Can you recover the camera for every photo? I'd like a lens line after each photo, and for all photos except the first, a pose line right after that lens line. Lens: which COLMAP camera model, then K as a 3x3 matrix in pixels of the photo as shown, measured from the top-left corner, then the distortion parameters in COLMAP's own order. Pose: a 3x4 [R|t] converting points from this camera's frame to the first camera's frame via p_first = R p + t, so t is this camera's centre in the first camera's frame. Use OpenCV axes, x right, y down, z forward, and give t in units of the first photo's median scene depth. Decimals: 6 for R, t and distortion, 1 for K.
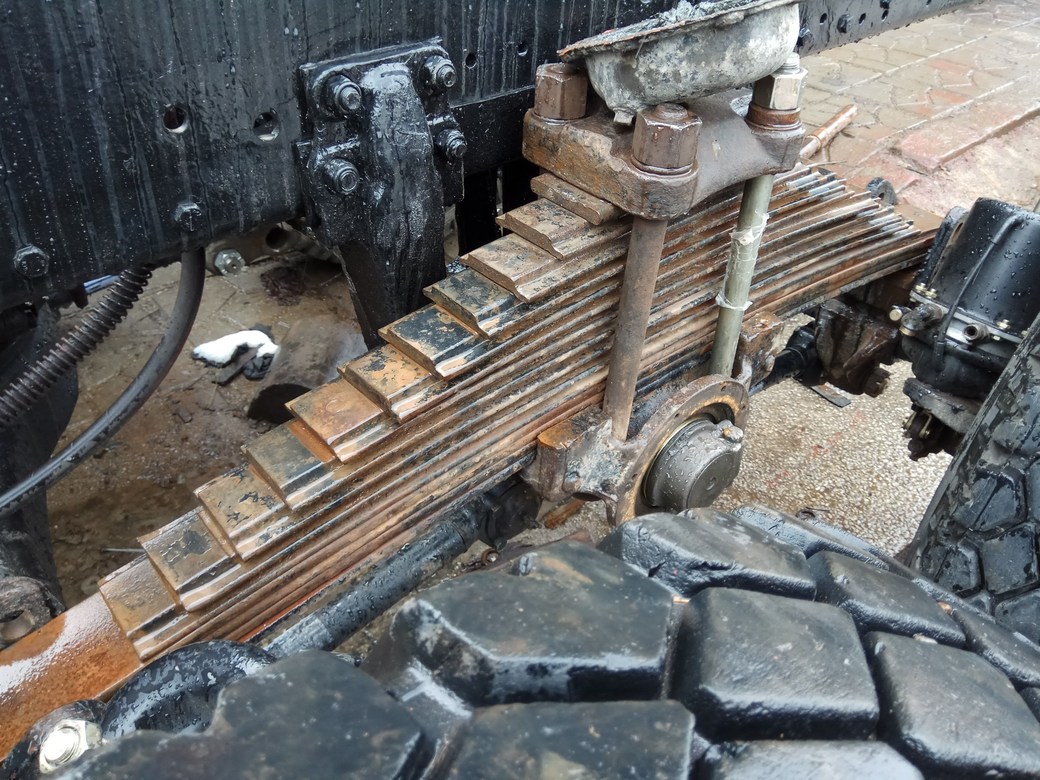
lens RADIAL K [[816.5, 0, 520.8], [0, 816.5, 395.9], [0, 0, 1]] dist [0.015339, -0.033171]
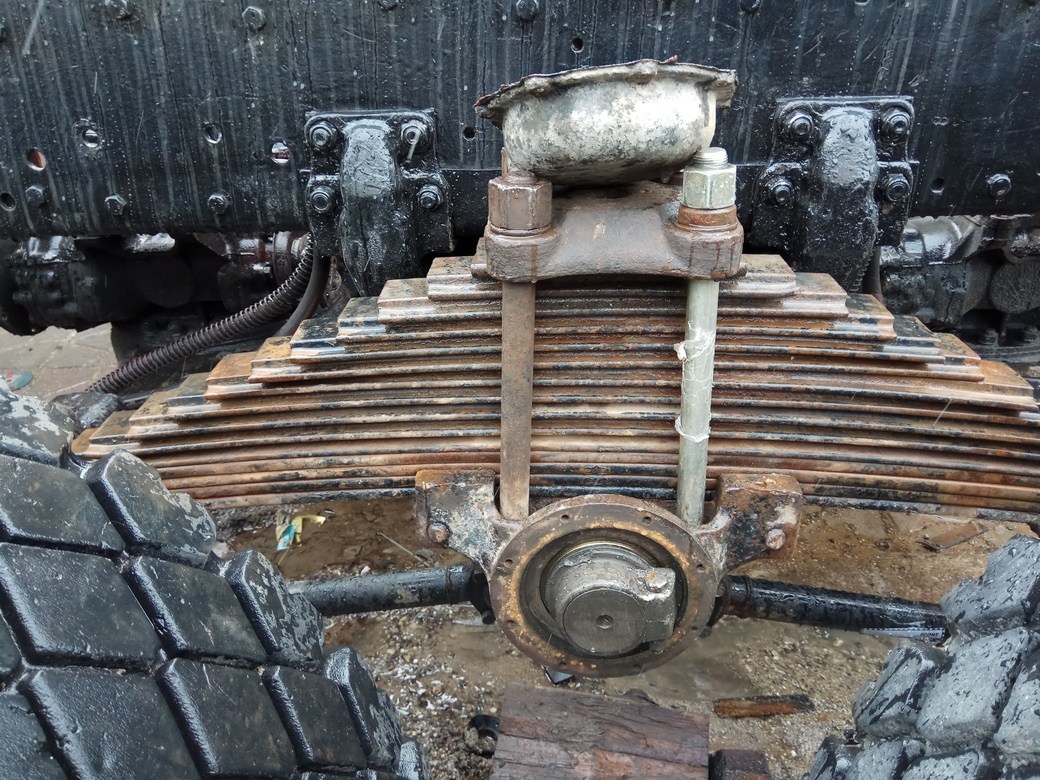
lens RADIAL K [[816.5, 0, 522.3], [0, 816.5, 387.7], [0, 0, 1]] dist [0.015339, -0.033171]
pose [[0.727597, 0.263269, -0.633476, 0.934766], [-0.391724, 0.917521, -0.068610, -0.036612], [0.563164, 0.298068, 0.770715, 0.299088]]
